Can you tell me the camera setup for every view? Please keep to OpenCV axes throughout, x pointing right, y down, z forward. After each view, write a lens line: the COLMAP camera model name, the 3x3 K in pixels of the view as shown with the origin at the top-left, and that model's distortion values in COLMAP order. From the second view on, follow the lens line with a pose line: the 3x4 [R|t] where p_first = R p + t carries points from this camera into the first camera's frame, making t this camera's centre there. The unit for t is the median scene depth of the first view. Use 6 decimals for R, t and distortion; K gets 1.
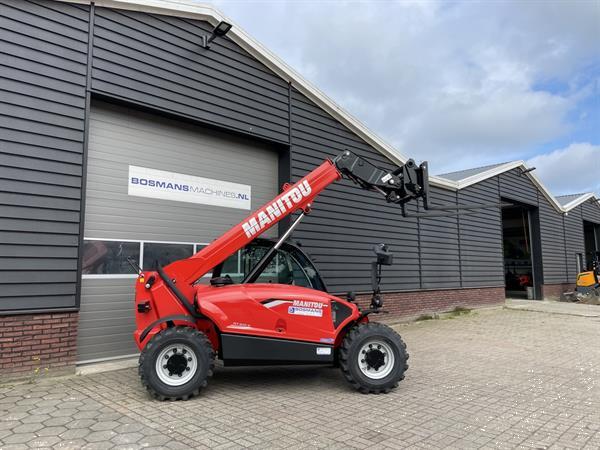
lens RADIAL K [[454.6, 0, 305.4], [0, 454.6, 223.4], [0, 0, 1]] dist [0.086892, -0.121887]
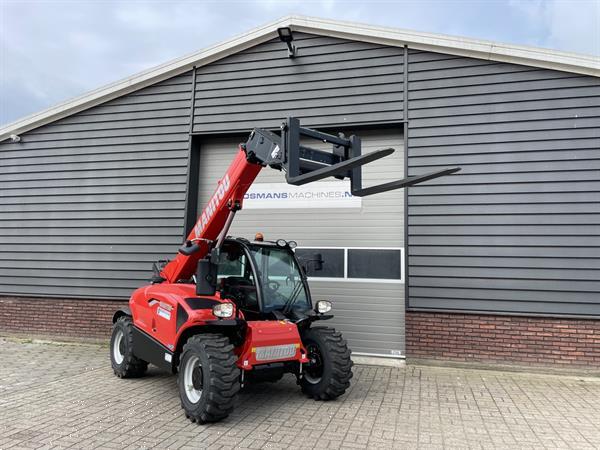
lens RADIAL K [[454.6, 0, 304.2], [0, 454.6, 219.4], [0, 0, 1]] dist [0.086892, -0.121887]
pose [[0.508796, -0.094620, -0.855671, 0.825844], [0.067062, 0.995277, -0.070181, 0.069320], [0.858271, -0.021675, 0.512739, 0.628809]]
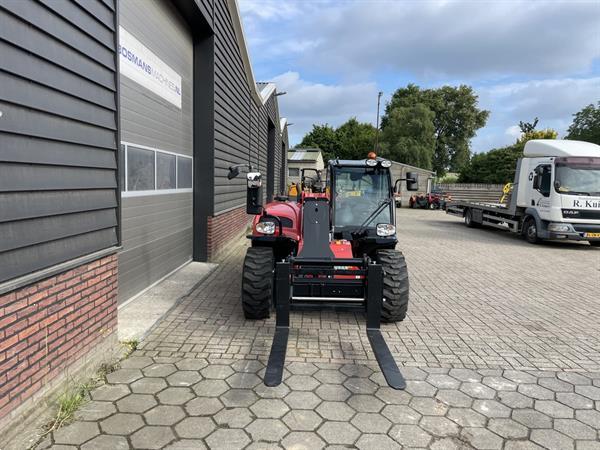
lens RADIAL K [[454.6, 0, 304.3], [0, 454.6, 218.0], [0, 0, 1]] dist [0.086892, -0.121887]
pose [[0.711901, -0.030701, 0.701608, -0.753164], [-0.107547, 0.982494, 0.152117, 0.017788], [-0.693996, -0.183748, 0.696137, 0.371437]]
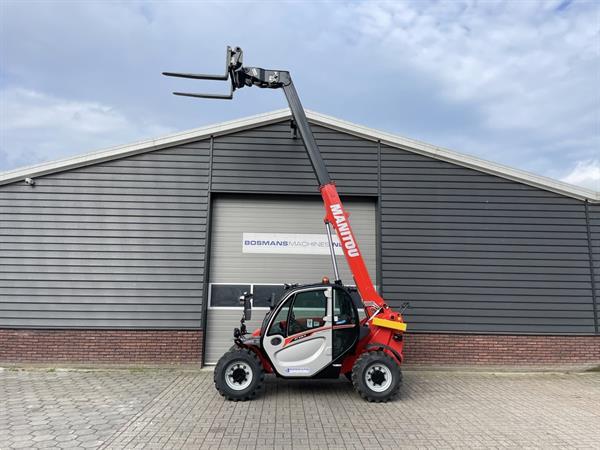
lens RADIAL K [[454.6, 0, 303.9], [0, 454.6, 219.4], [0, 0, 1]] dist [0.086892, -0.121887]
pose [[0.735316, -0.094064, -0.671165, 0.871852], [0.055421, 0.995350, -0.078779, -0.048654], [0.675455, 0.020731, 0.737110, 0.050511]]
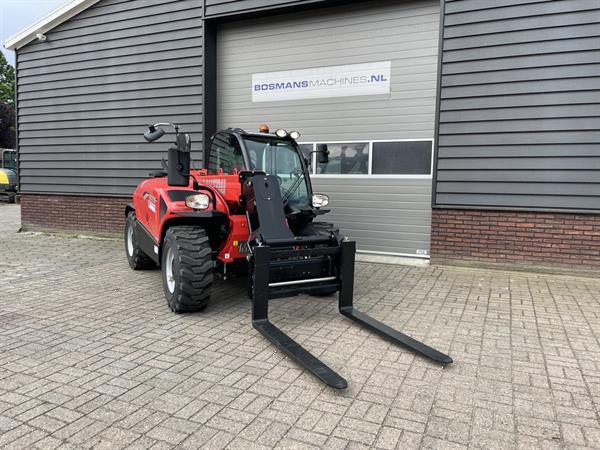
lens RADIAL K [[454.6, 0, 299.1], [0, 454.6, 220.6], [0, 0, 1]] dist [0.086892, -0.121887]
pose [[0.357081, 0.084303, -0.930261, 0.813656], [0.083149, 0.989096, 0.121552, 0.110472], [0.930365, -0.120754, 0.346178, 0.786150]]
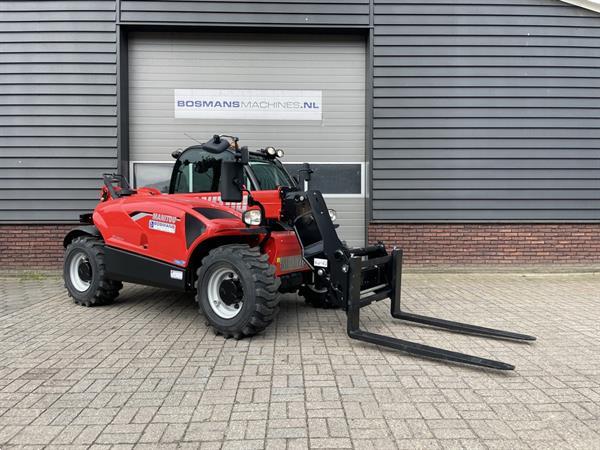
lens RADIAL K [[454.6, 0, 301.9], [0, 454.6, 219.2], [0, 0, 1]] dist [0.086892, -0.121887]
pose [[0.728145, 0.014368, -0.685273, 0.622291], [0.072556, 0.992547, 0.097907, 0.097007], [0.681572, -0.121011, 0.721675, 0.475000]]
